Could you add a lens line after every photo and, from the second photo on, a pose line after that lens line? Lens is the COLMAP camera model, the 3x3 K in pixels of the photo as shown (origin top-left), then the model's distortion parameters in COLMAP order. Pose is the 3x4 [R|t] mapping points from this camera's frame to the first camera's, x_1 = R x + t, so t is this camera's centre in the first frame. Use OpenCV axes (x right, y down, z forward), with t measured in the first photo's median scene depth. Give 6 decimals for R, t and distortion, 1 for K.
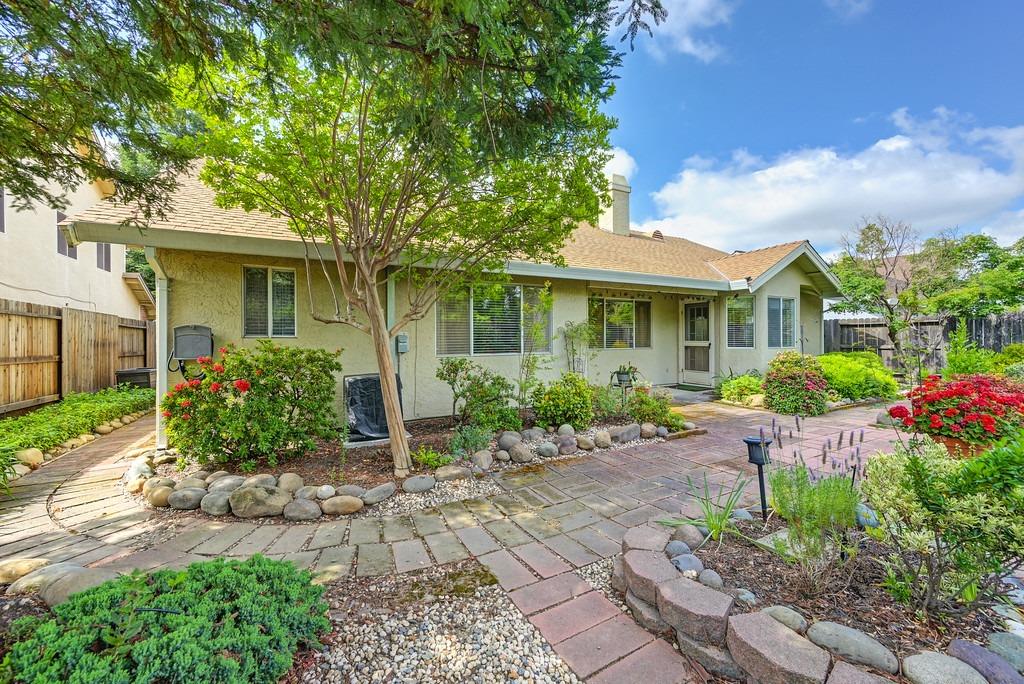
lens RADIAL K [[401.3, 0, 506.7], [0, 401.3, 335.9], [0, 0, 1]] dist [-0.008261, 0.000456]
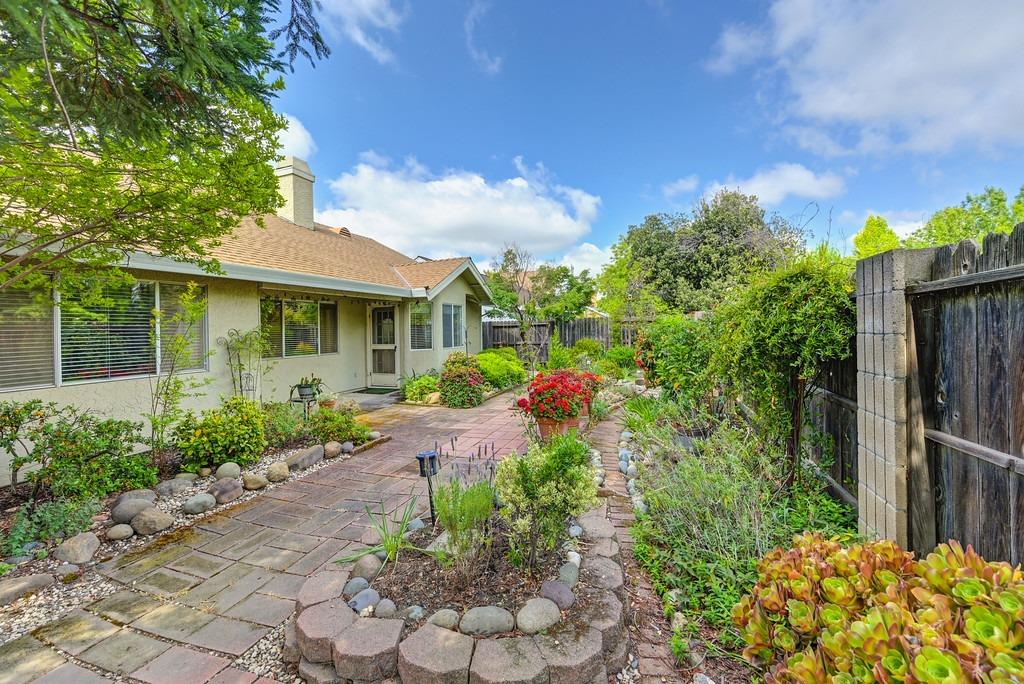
lens RADIAL K [[411.5, 0, 514.6], [0, 411.5, 330.0], [0, 0, 1]] dist [-0.002153, -0.001021]
pose [[0.735916, -0.011842, 0.676969, 0.015633], [0.012672, 0.999913, 0.003717, -0.047213], [-0.676954, 0.005843, 0.736002, -0.010128]]
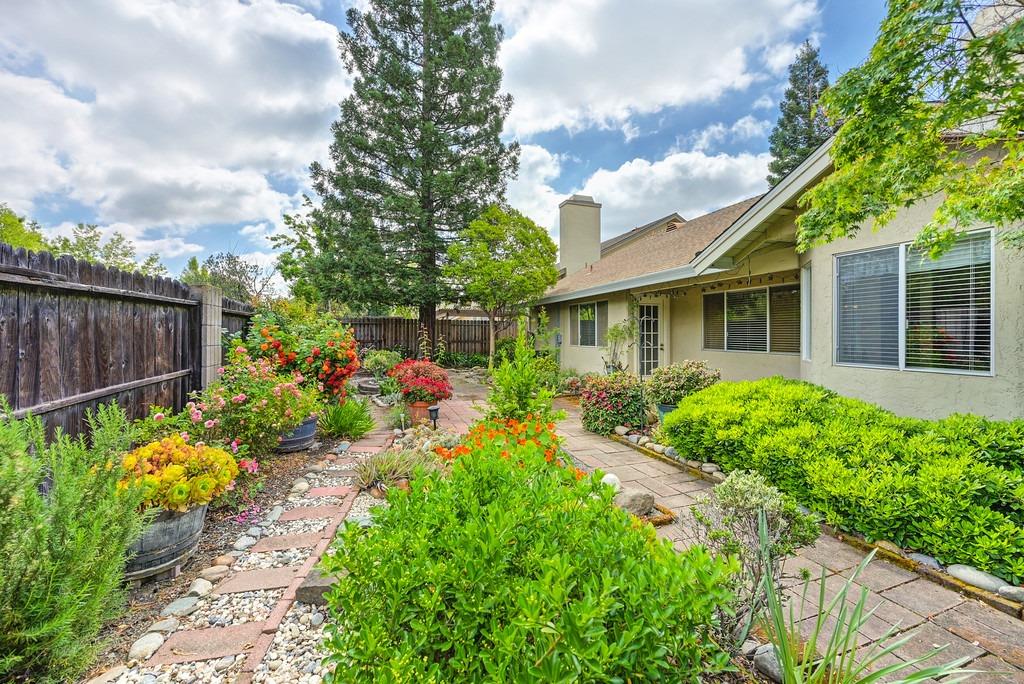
lens RADIAL K [[406.0, 0, 512.4], [0, 406.0, 340.0], [0, 0, 1]] dist [-0.000501, -0.000328]
pose [[-0.150536, 0.021407, -0.988373, 2.236244], [0.007844, 0.999760, 0.020459, -0.021156], [0.988573, -0.004672, -0.150667, 1.313243]]
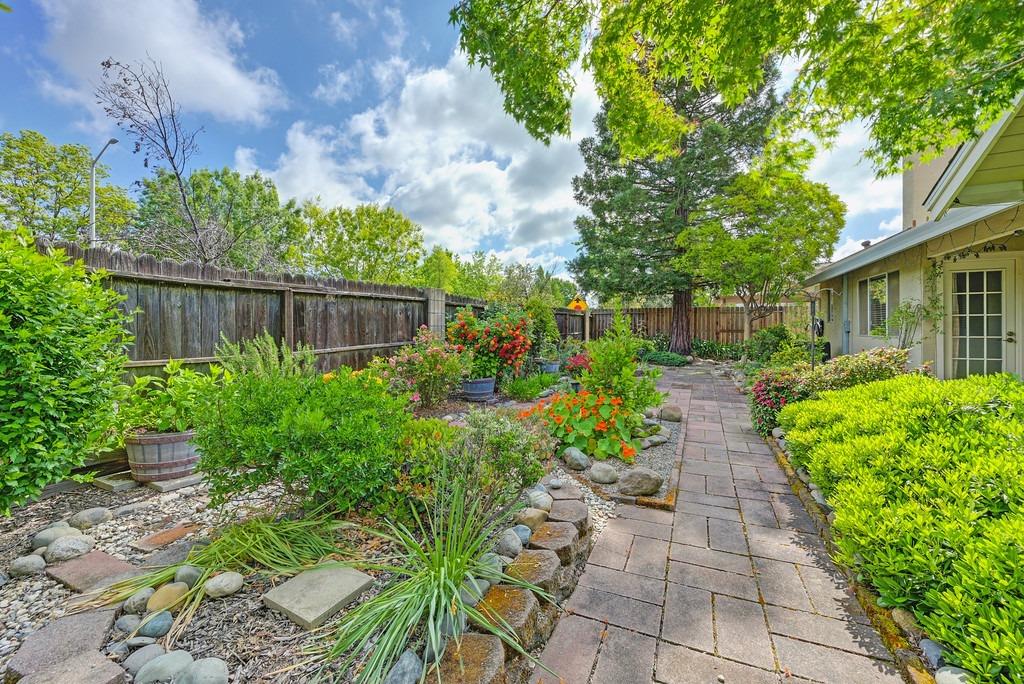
lens RADIAL K [[404.0, 0, 513.8], [0, 404.0, 327.1], [0, 0, 1]] dist [-0.002255, 0.000034]
pose [[-0.791540, 0.009937, -0.611037, 2.102671], [0.012209, 0.999925, 0.000446, 0.009148], [0.610996, -0.007107, -0.791602, 1.778565]]
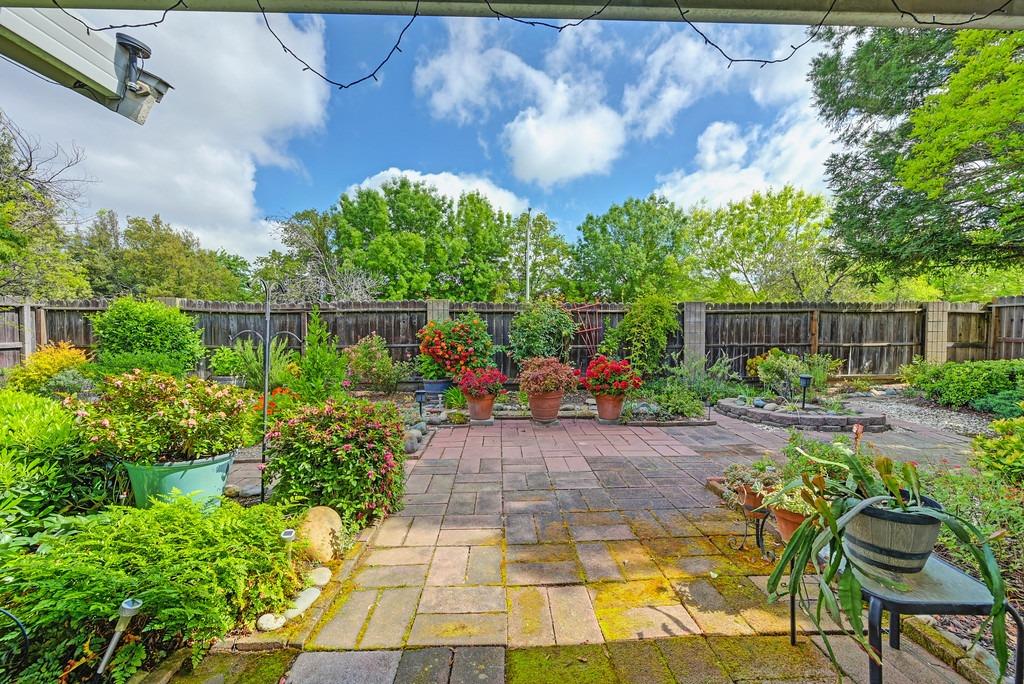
lens RADIAL K [[406.0, 0, 512.4], [0, 406.0, 340.0], [0, 0, 1]] dist [-0.000501, -0.000328]
pose [[-0.904735, -0.003288, 0.425962, 0.540376], [0.002488, 0.999912, 0.013002, 0.014616], [-0.425967, 0.012824, -0.904648, 1.865685]]
